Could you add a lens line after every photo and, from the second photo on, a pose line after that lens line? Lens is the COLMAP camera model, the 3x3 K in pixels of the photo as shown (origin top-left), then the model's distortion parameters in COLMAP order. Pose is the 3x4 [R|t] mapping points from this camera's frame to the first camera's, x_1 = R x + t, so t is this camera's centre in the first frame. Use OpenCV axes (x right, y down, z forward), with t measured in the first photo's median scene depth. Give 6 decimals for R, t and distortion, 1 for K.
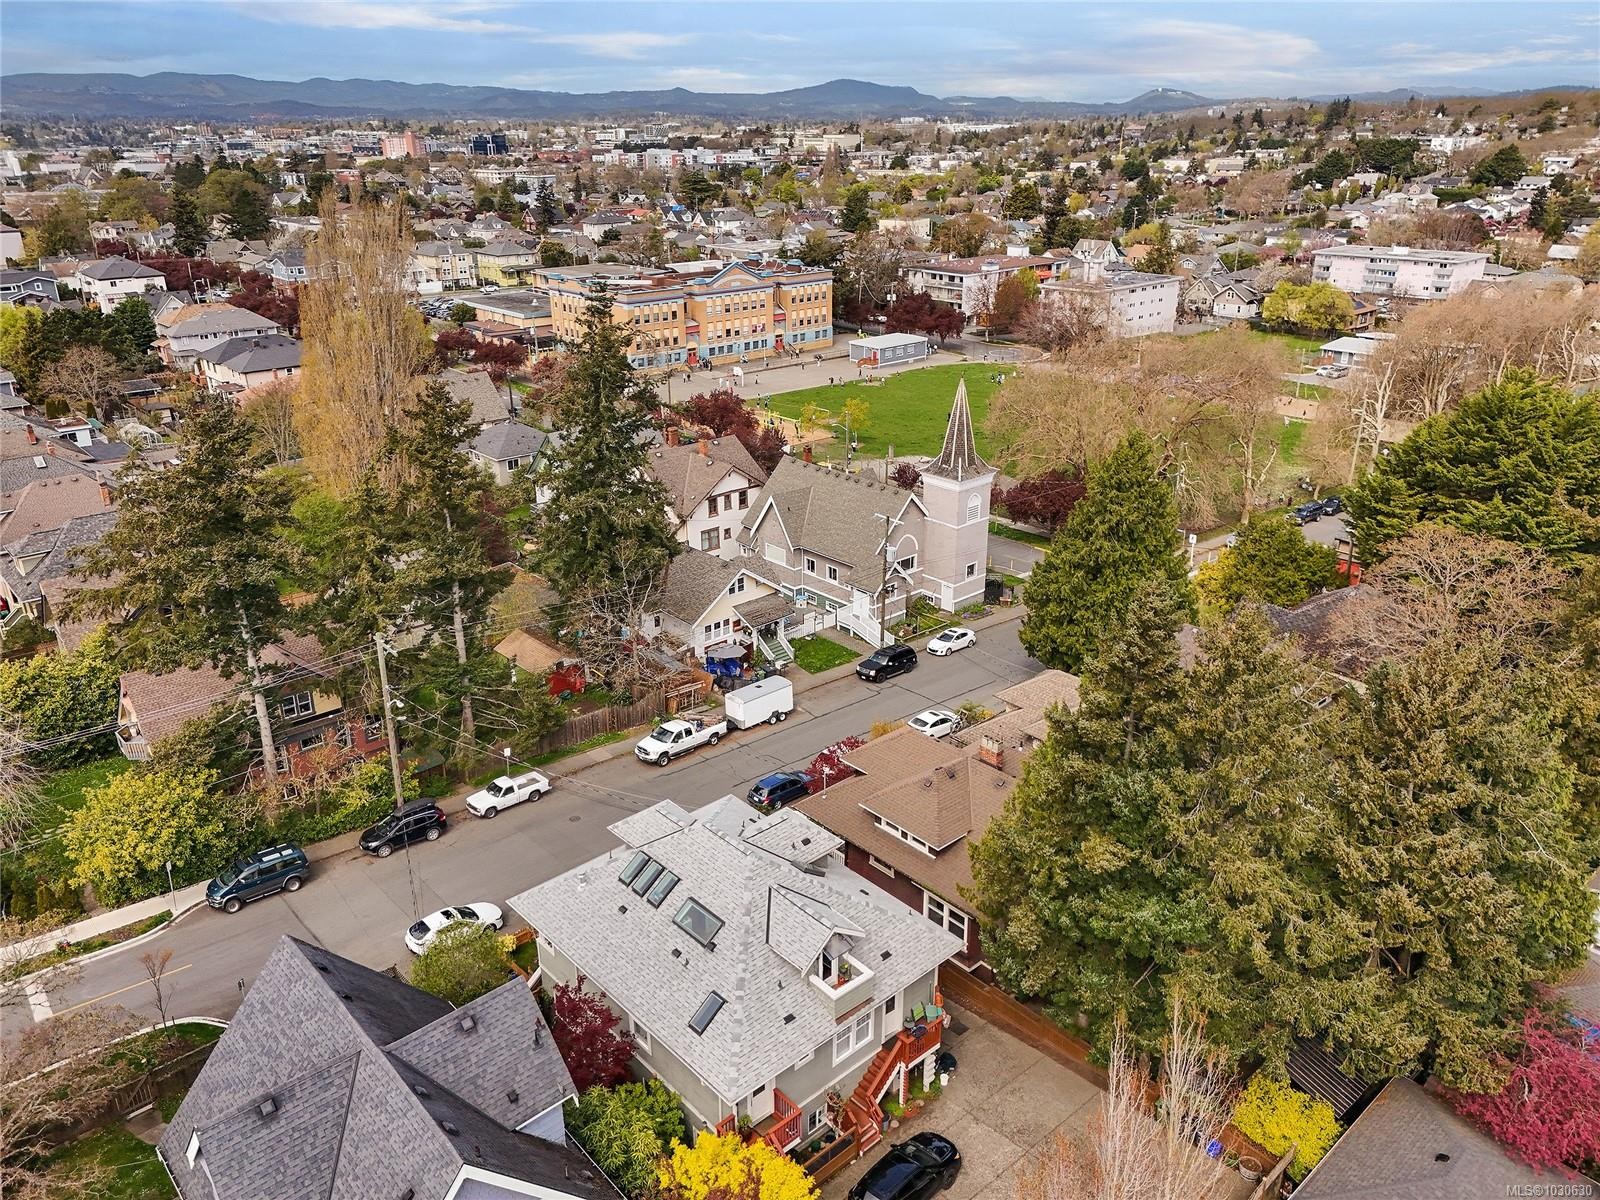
lens RADIAL K [[1164.8, 0, 804.0], [0, 1164.8, 596.9], [0, 0, 1]] dist [0.092490, -0.094934]
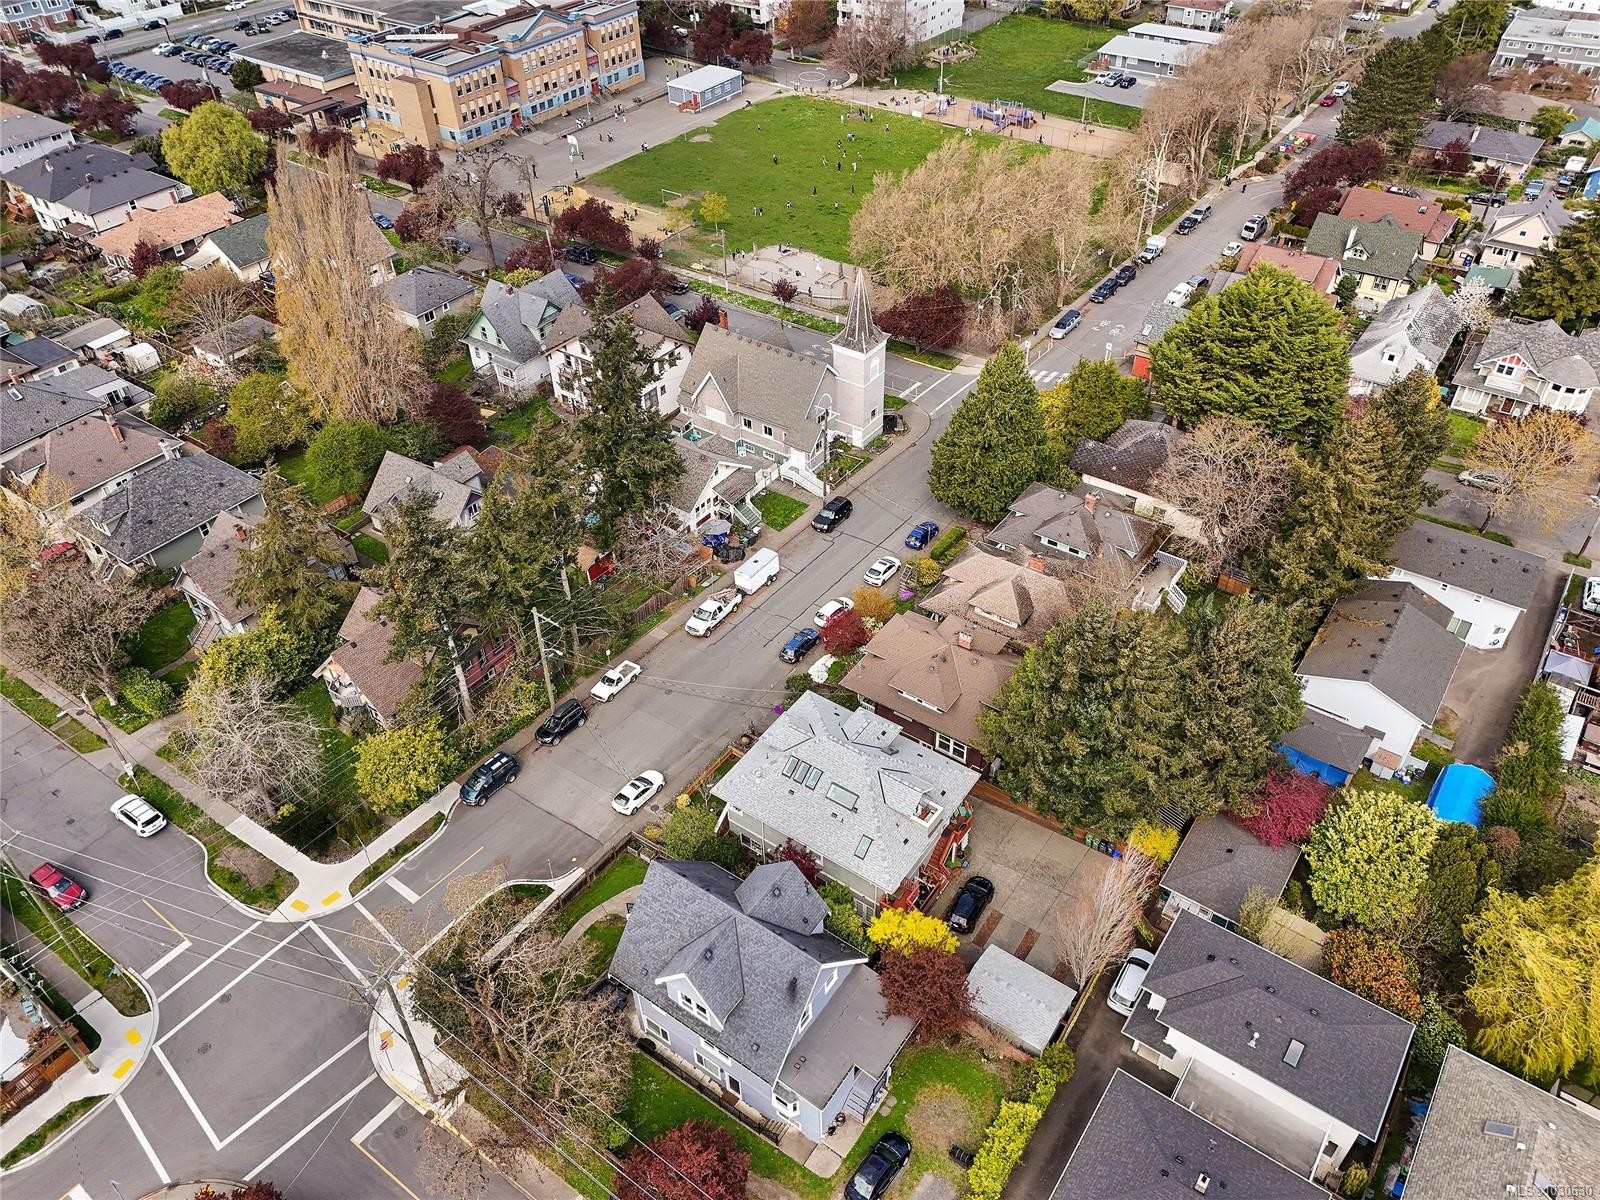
lens RADIAL K [[1164.8, 0, 804.0], [0, 1164.8, 596.9], [0, 0, 1]] dist [0.092490, -0.094934]
pose [[0.975540, -0.151824, 0.158971, -0.163530], [0.094958, 0.943274, 0.318147, -0.246023], [-0.198256, -0.295270, 0.934618, -0.234877]]
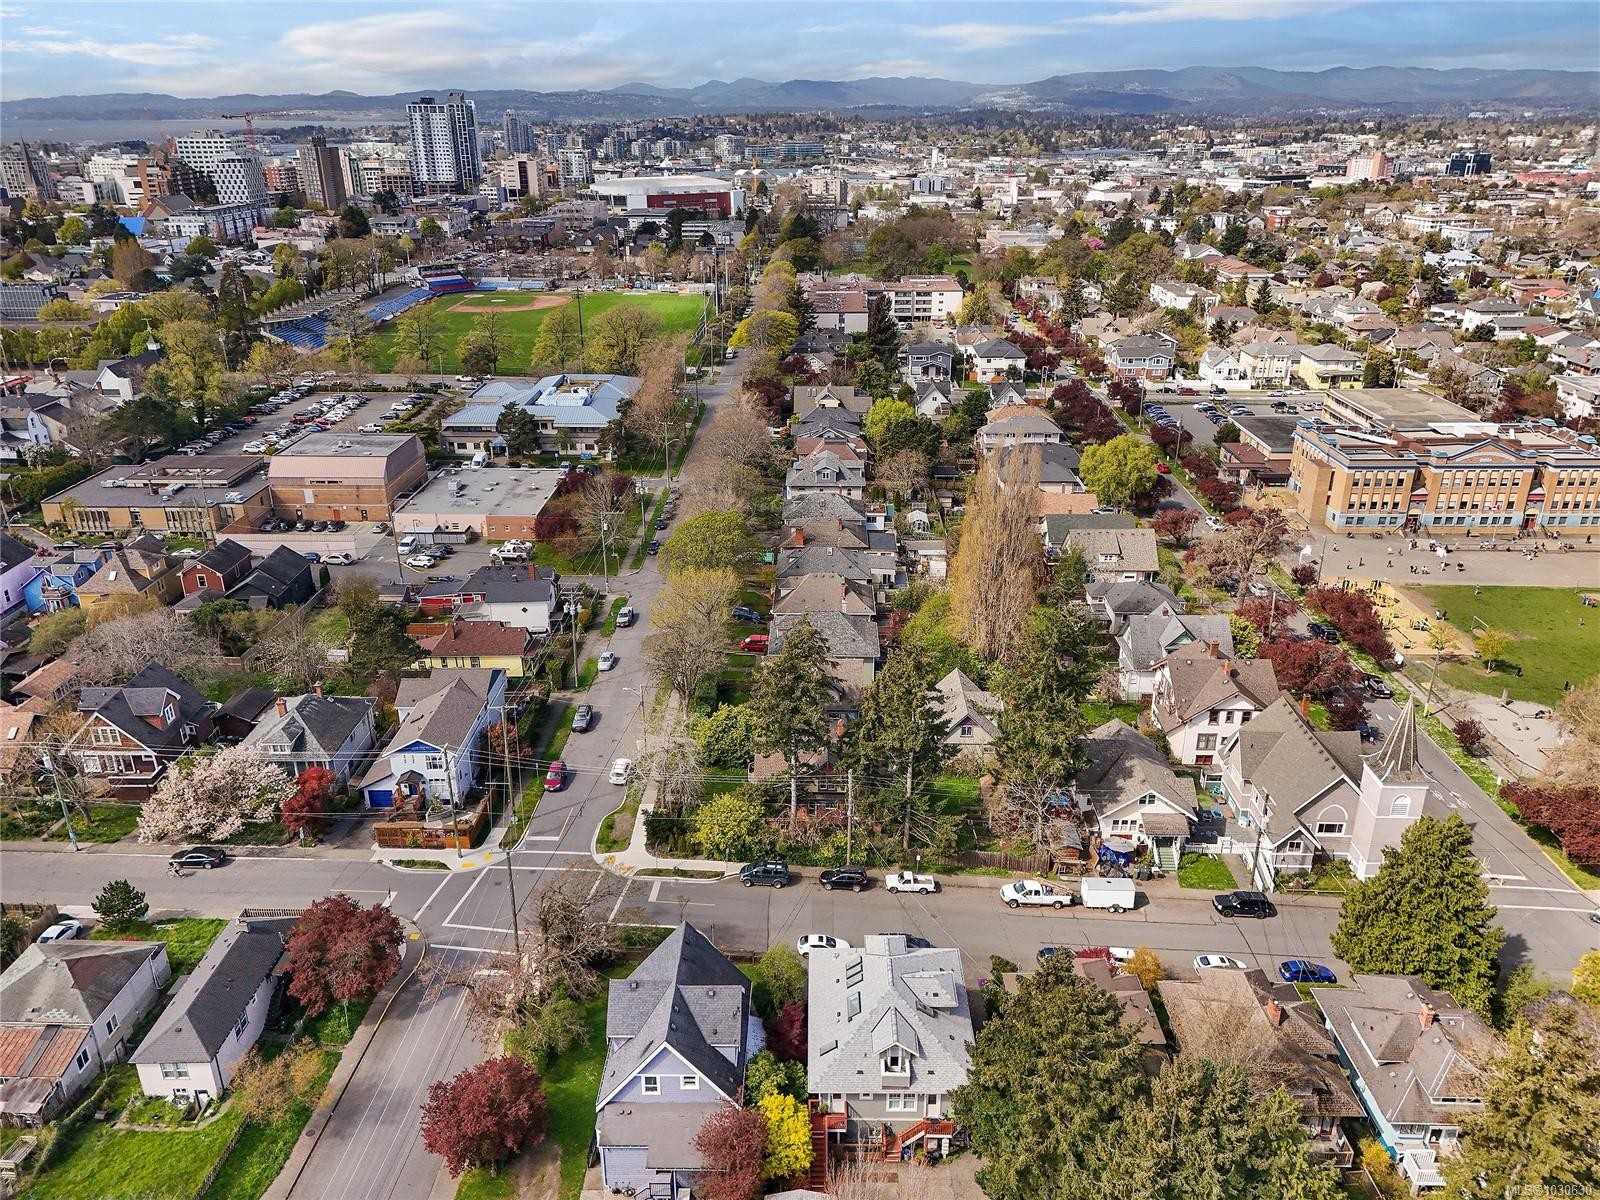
lens RADIAL K [[1164.8, 0, 804.0], [0, 1164.8, 596.9], [0, 0, 1]] dist [0.092490, -0.094934]
pose [[0.732031, 0.262027, -0.628866, 0.381258], [-0.256860, 0.961108, 0.101463, -0.232663], [0.630994, 0.087256, 0.770865, -0.257001]]
